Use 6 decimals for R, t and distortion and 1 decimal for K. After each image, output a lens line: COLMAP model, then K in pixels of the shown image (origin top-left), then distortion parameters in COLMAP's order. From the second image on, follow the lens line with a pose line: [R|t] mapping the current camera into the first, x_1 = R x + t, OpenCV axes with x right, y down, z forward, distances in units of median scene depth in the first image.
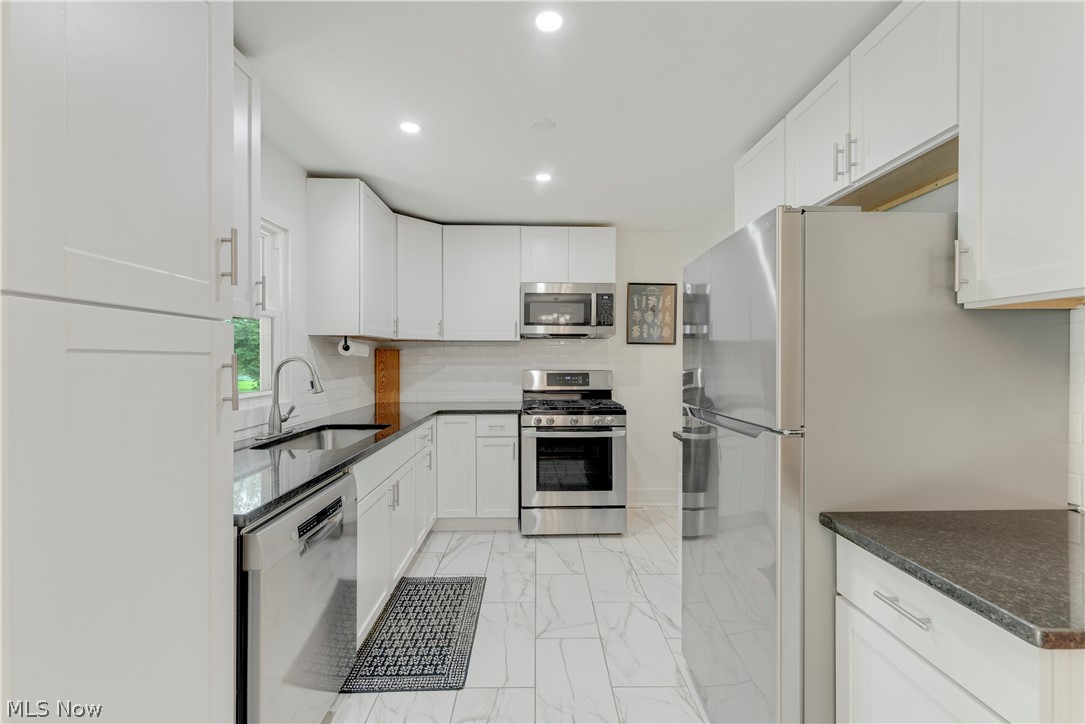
lens RADIAL K [[445.5, 0, 543.0], [0, 445.5, 368.4], [0, 0, 1]] dist [0.000590, -0.000155]
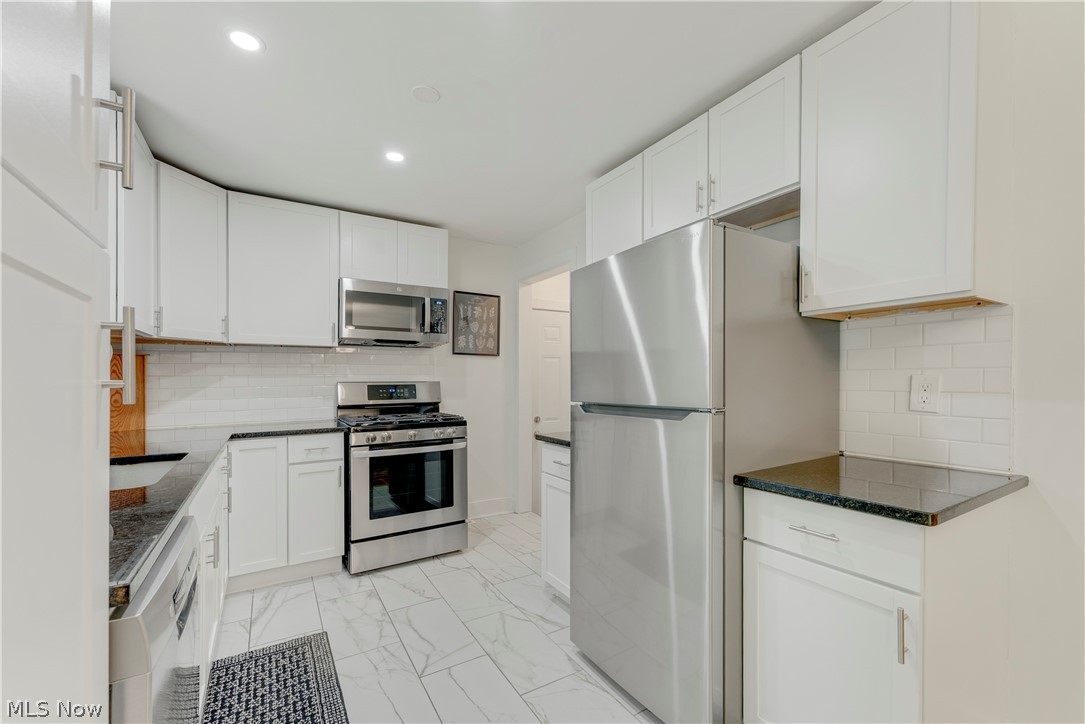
lens RADIAL K [[452.3, 0, 544.9], [0, 452.3, 390.2], [0, 0, 1]] dist [0.001594, -0.000004]
pose [[0.861912, -0.019040, 0.506701, -0.161834], [0.019347, 0.999802, 0.004658, 0.025927], [-0.506689, 0.005789, 0.862109, 0.066854]]
